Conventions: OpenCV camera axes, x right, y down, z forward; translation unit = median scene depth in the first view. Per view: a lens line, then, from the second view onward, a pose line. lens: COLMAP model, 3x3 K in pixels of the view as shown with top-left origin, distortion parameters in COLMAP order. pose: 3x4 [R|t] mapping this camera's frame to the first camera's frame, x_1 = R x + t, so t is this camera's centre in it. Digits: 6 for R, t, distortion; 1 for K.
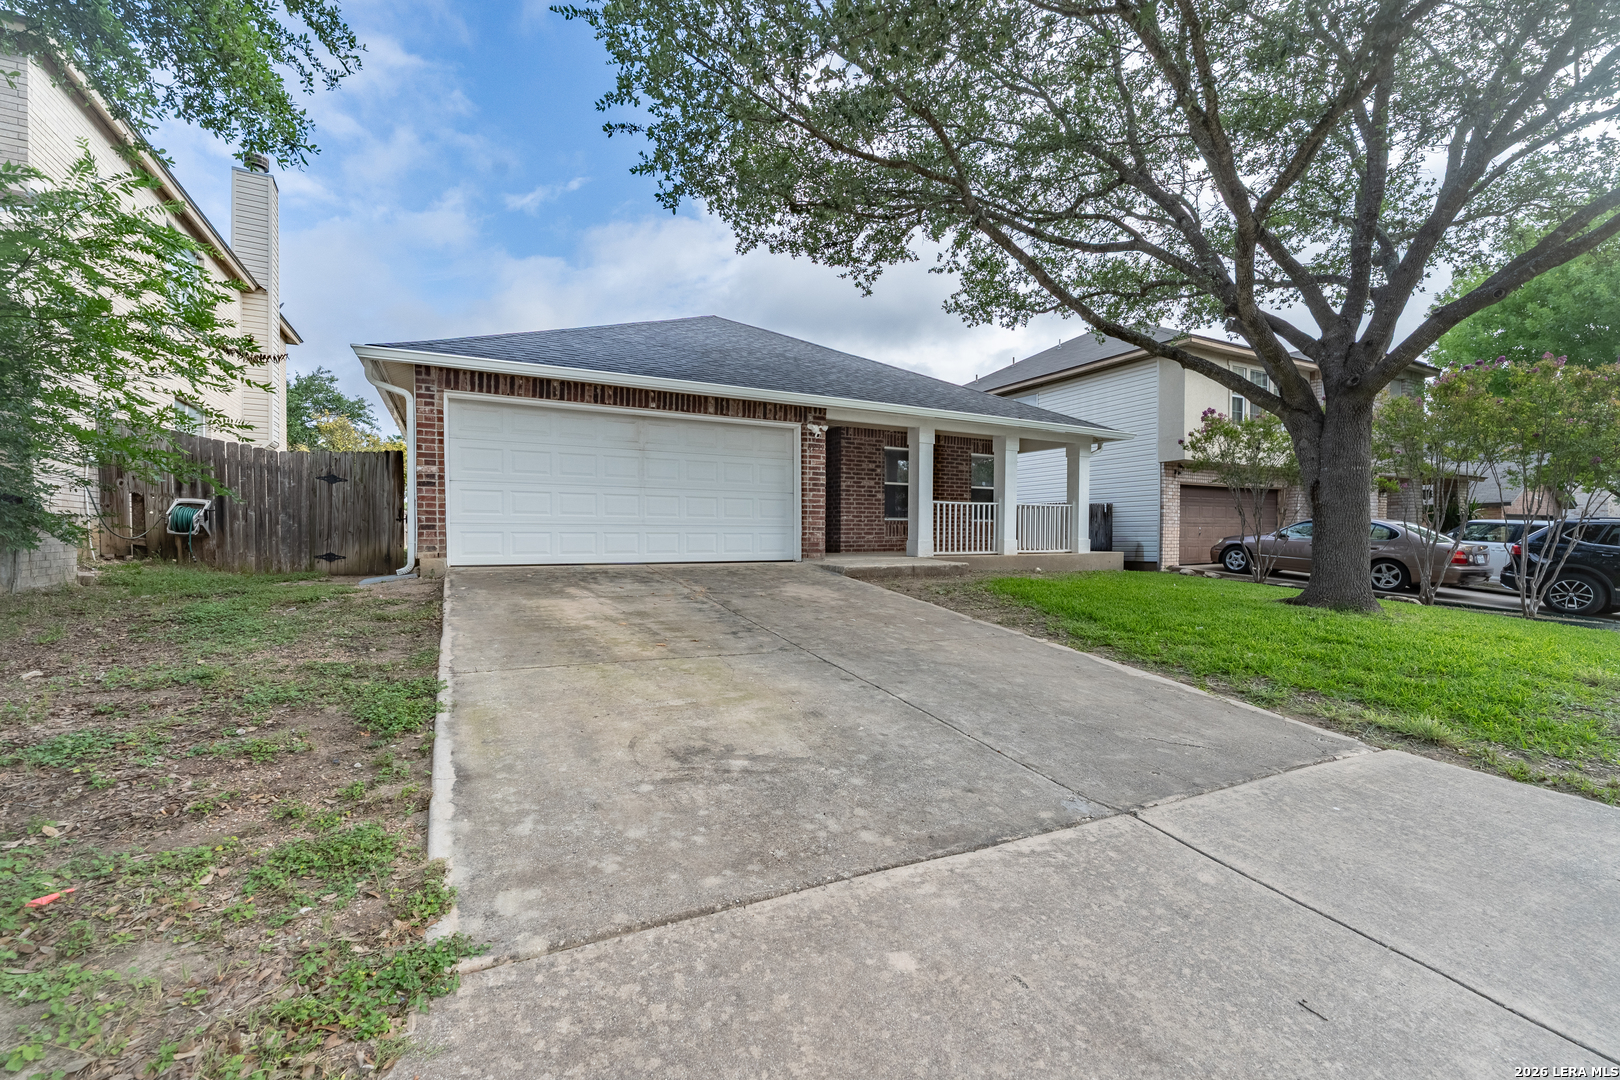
lens RADIAL K [[675.5, 0, 808.8], [0, 675.5, 540.2], [0, 0, 1]] dist [0.001007, -0.001174]
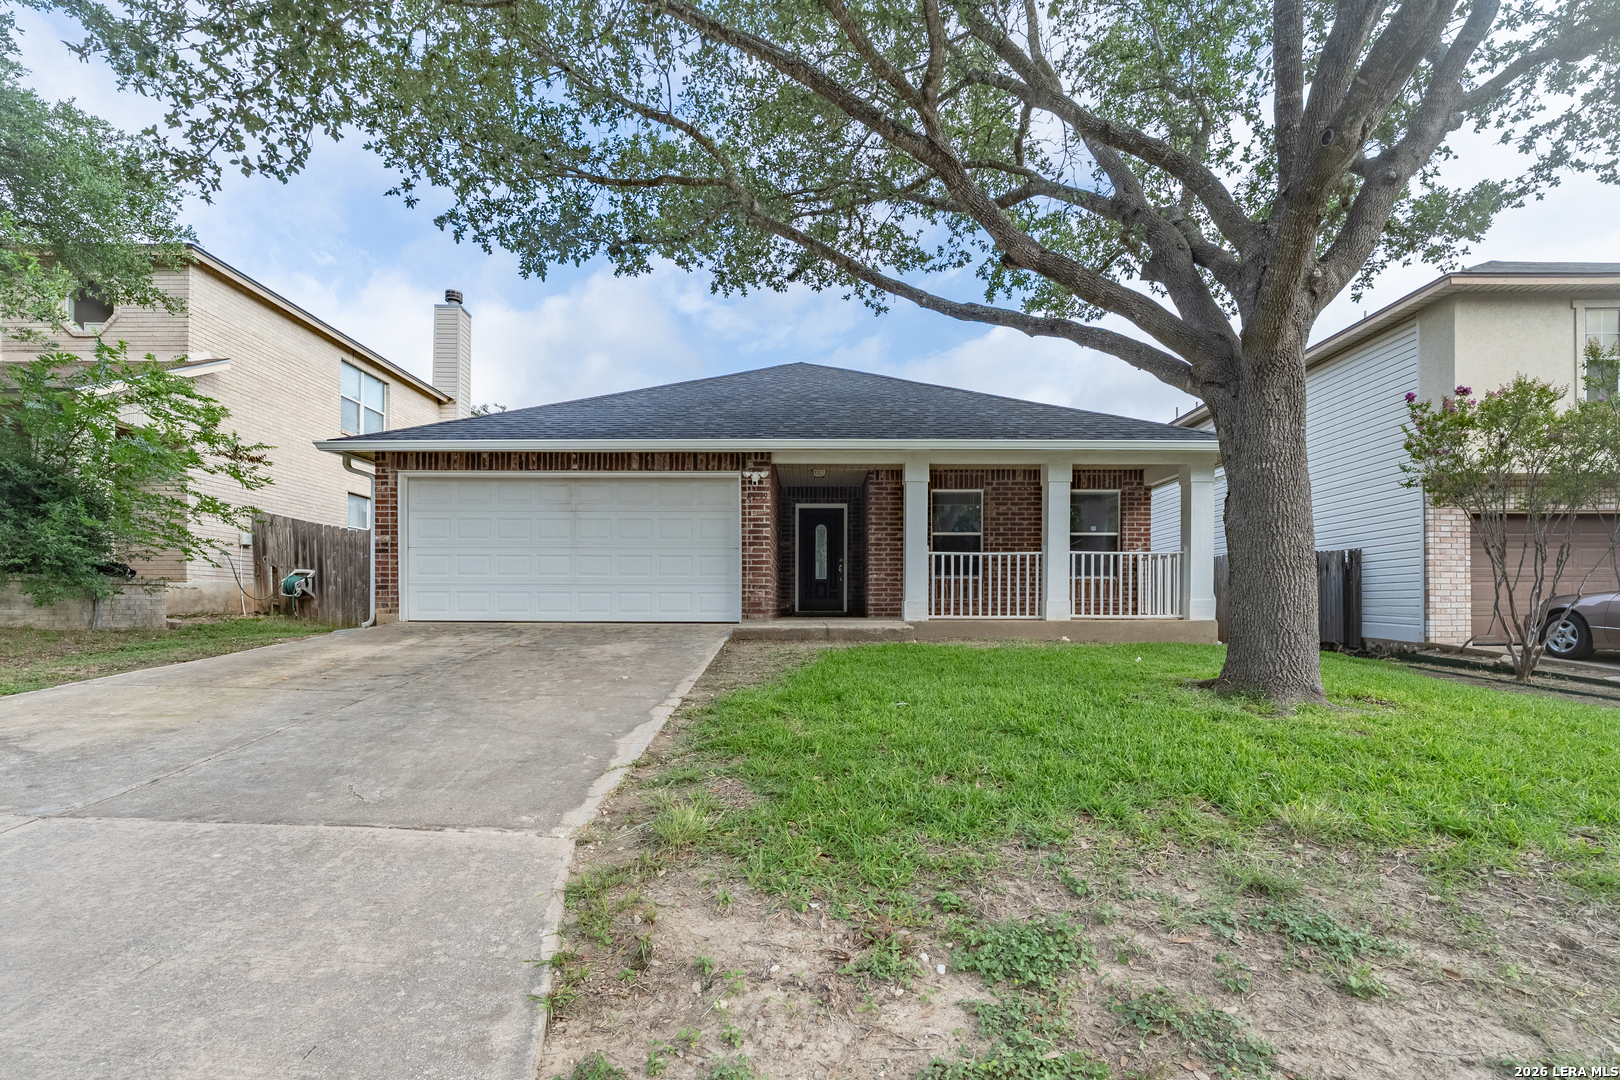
lens RADIAL K [[767.7, 0, 803.4], [0, 767.7, 604.8], [0, 0, 1]] dist [-0.001013, -0.000291]
pose [[0.873871, -0.003783, -0.486144, 0.627482], [-0.004187, 0.999874, -0.015308, 0.024699], [0.486141, 0.015413, 0.873745, 0.155332]]
